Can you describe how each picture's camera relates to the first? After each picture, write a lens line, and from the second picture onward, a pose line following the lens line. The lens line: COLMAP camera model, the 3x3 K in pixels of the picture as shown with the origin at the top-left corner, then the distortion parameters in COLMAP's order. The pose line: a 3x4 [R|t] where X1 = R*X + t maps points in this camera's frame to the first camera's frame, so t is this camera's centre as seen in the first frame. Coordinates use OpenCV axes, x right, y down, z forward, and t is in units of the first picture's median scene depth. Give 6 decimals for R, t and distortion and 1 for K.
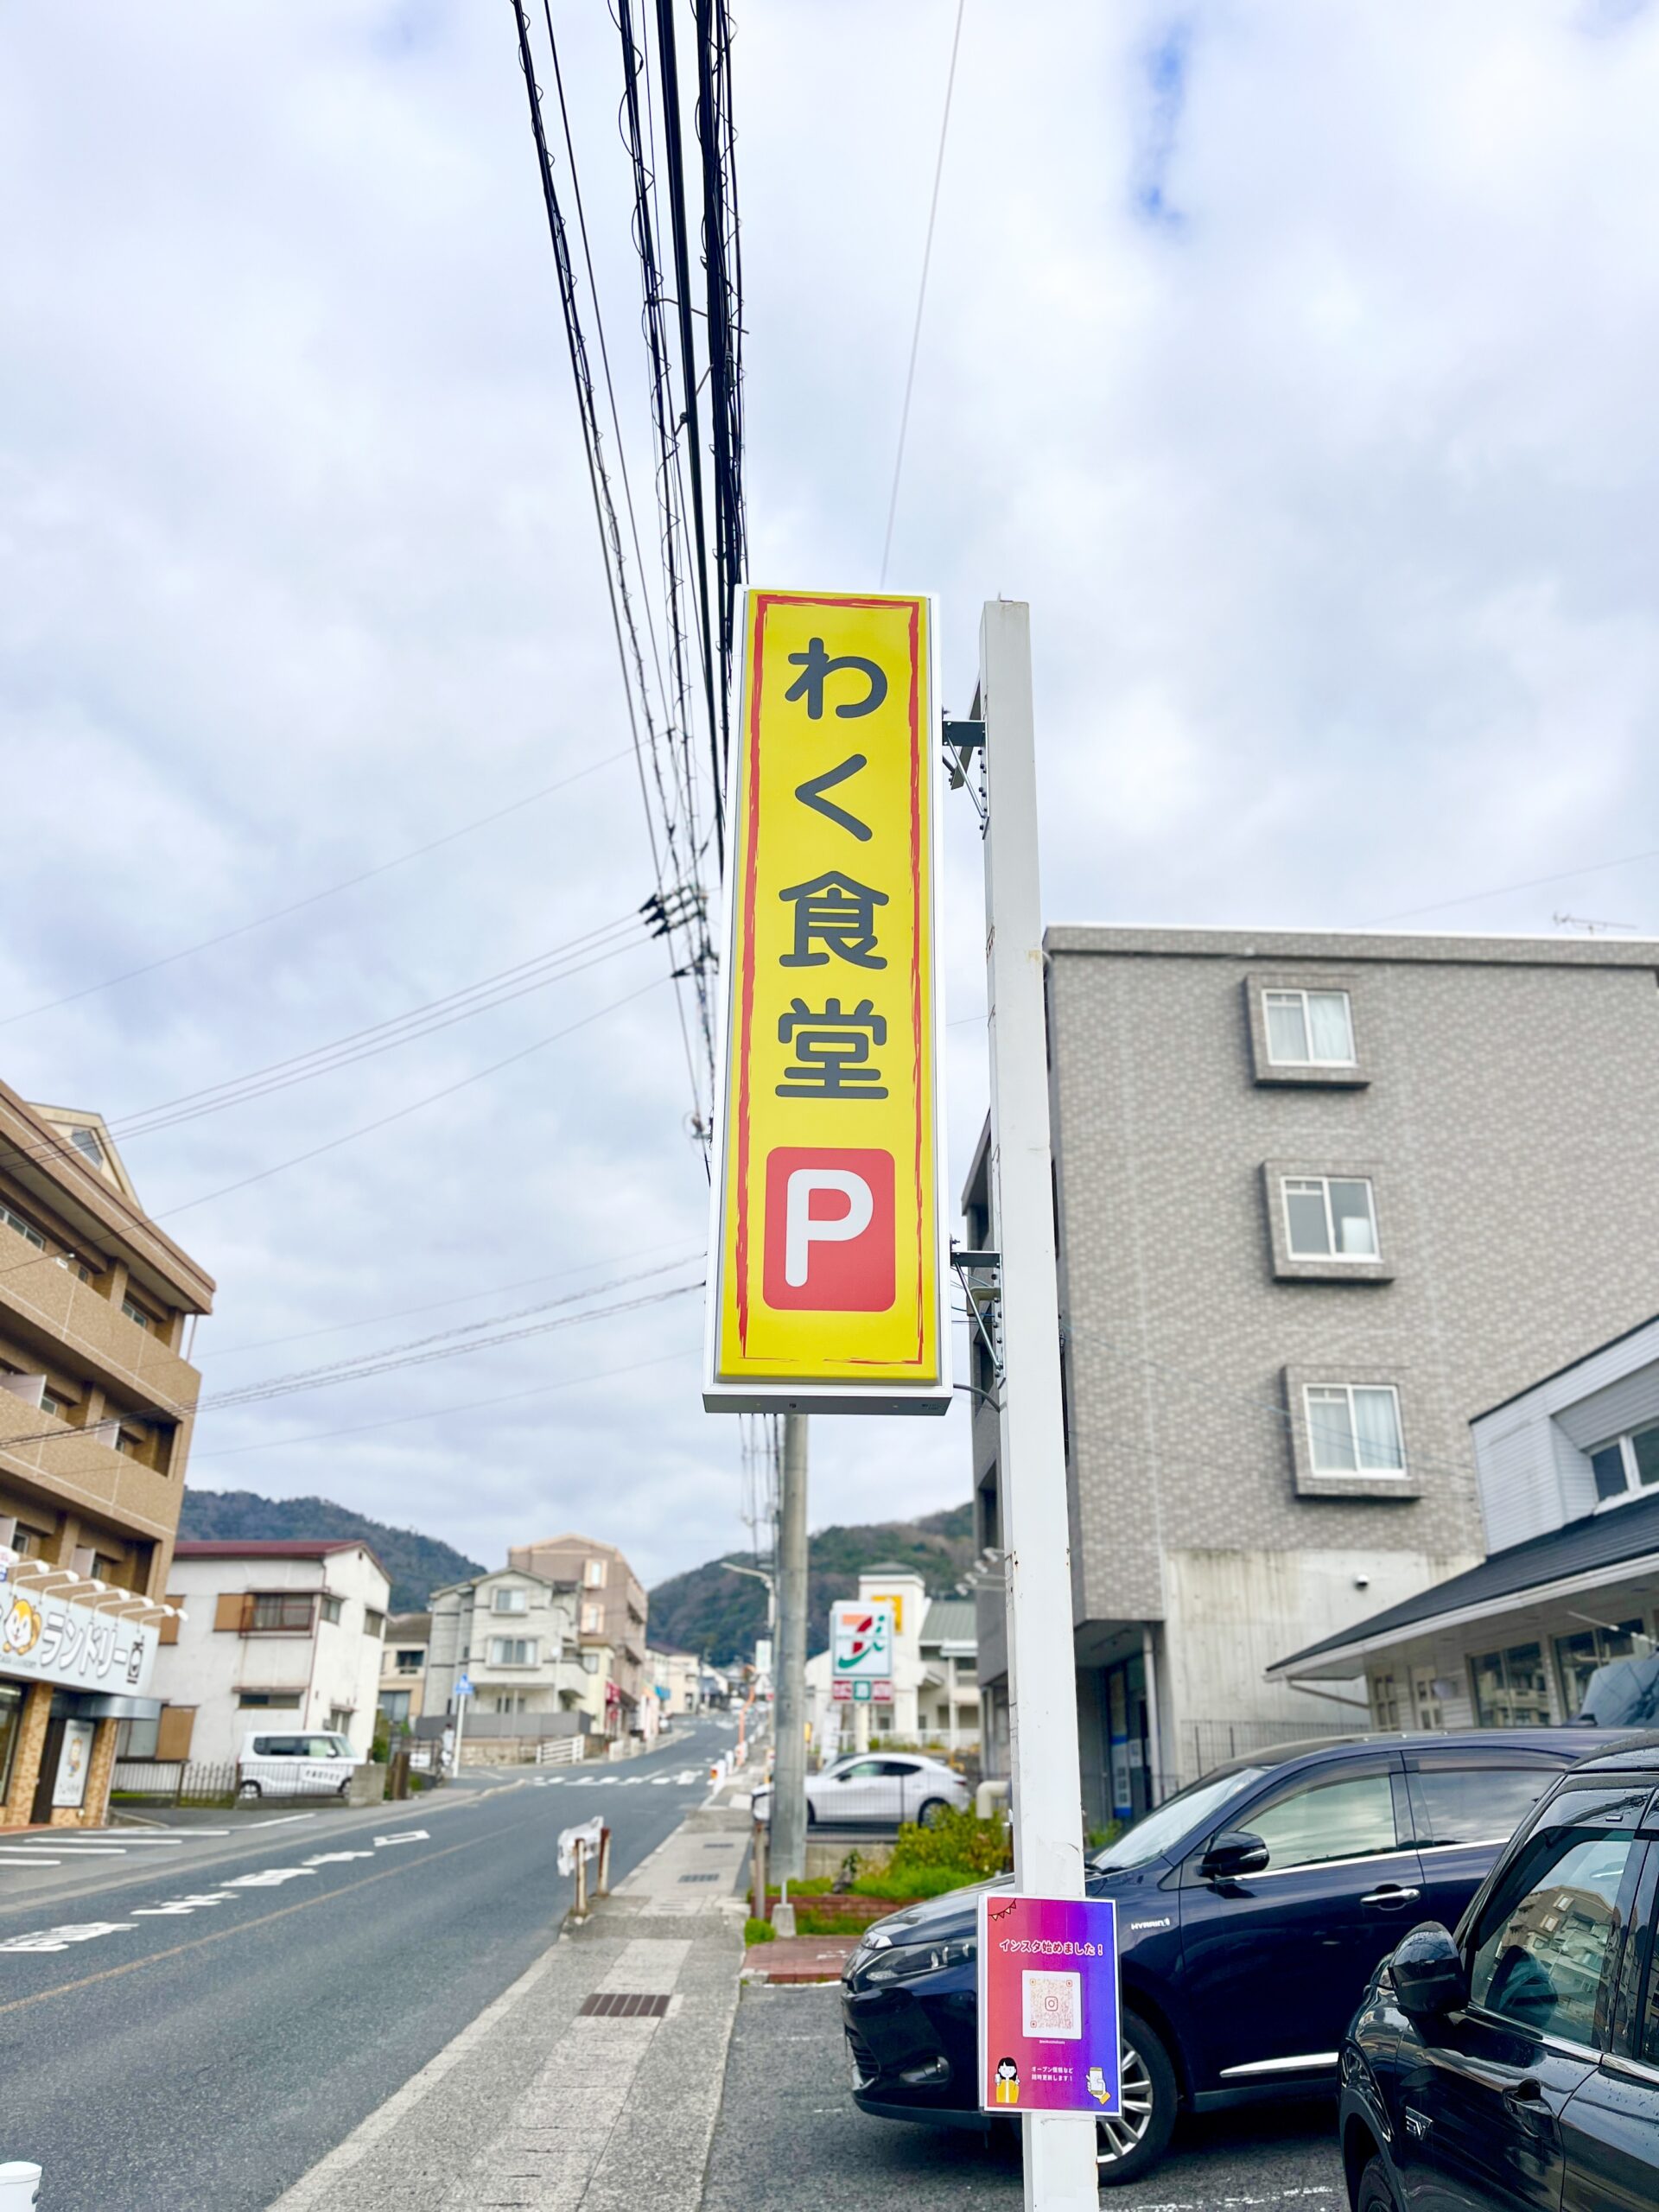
lens RADIAL K [[1656.2, 0, 841.3], [0, 1656.2, 1122.8], [0, 0, 1]] dist [0.027566, -0.006595]
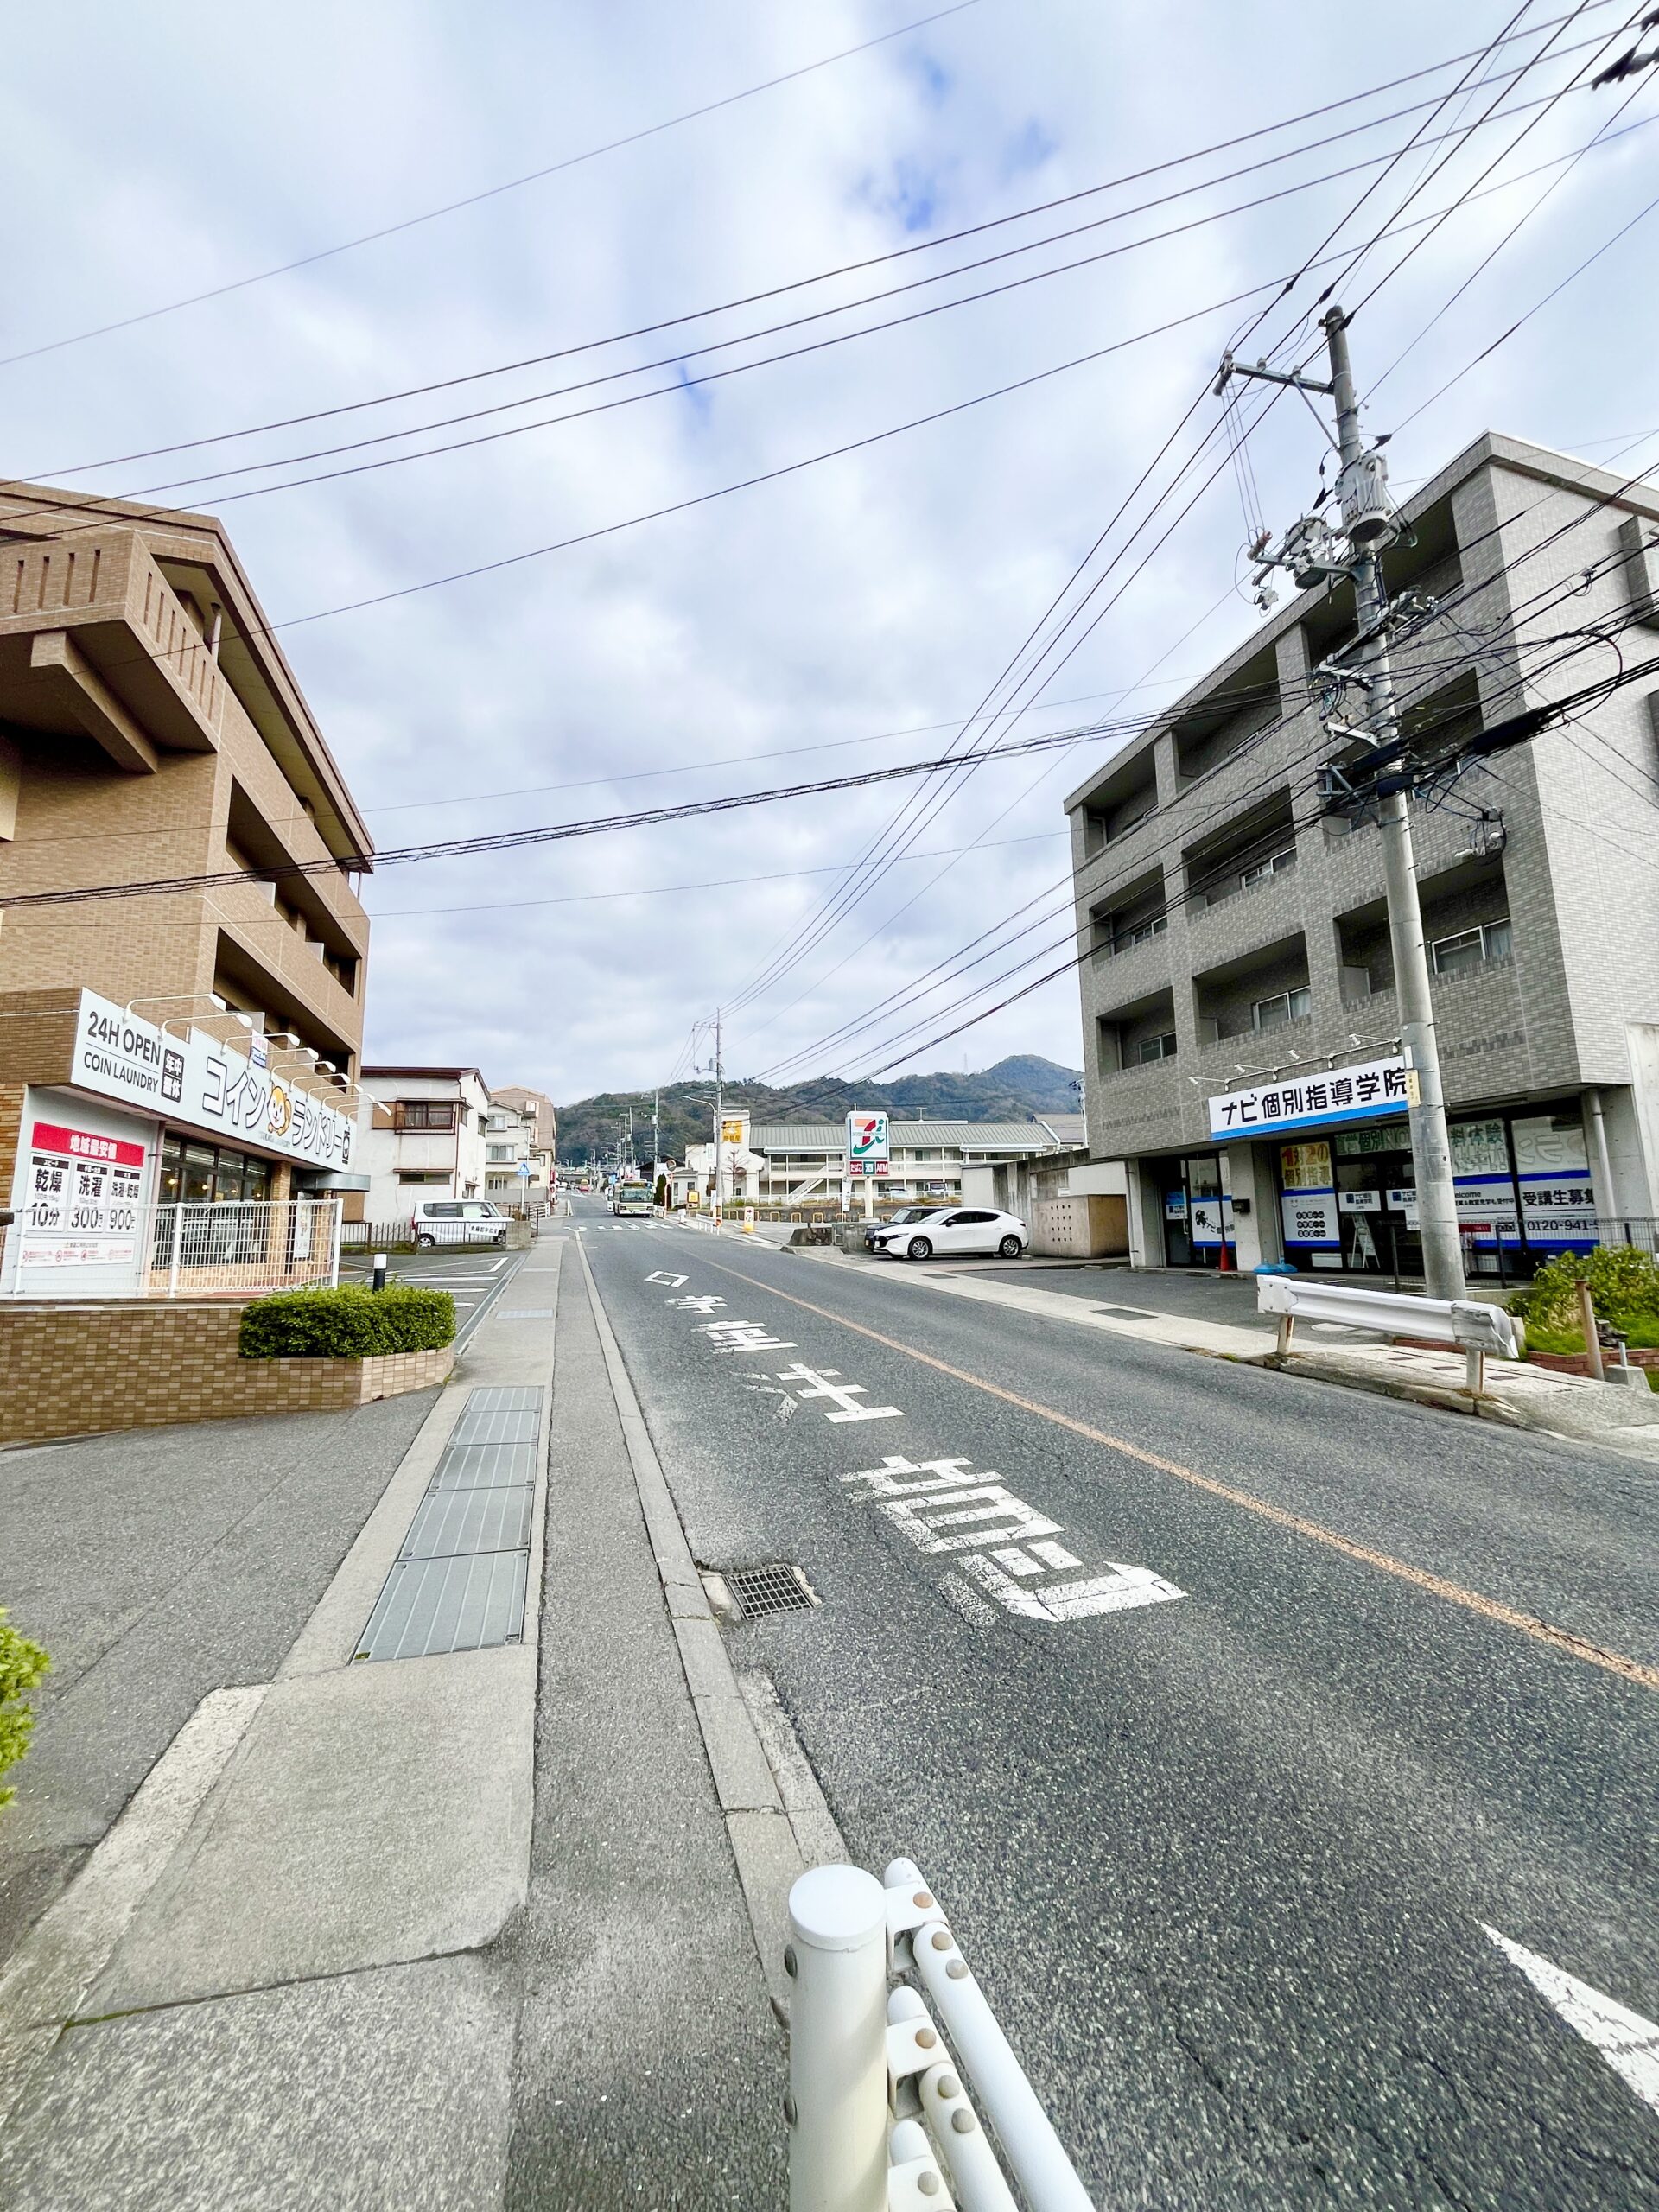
lens RADIAL K [[866.0, 0, 829.5], [0, 866.0, 1106.0], [0, 0, 1]] dist [-0.001012, -0.000118]
pose [[0.963190, 0.011132, 0.268591, -0.261984], [-0.076533, 0.969151, 0.234285, 0.122660], [-0.257697, -0.246217, 0.934328, 0.334785]]
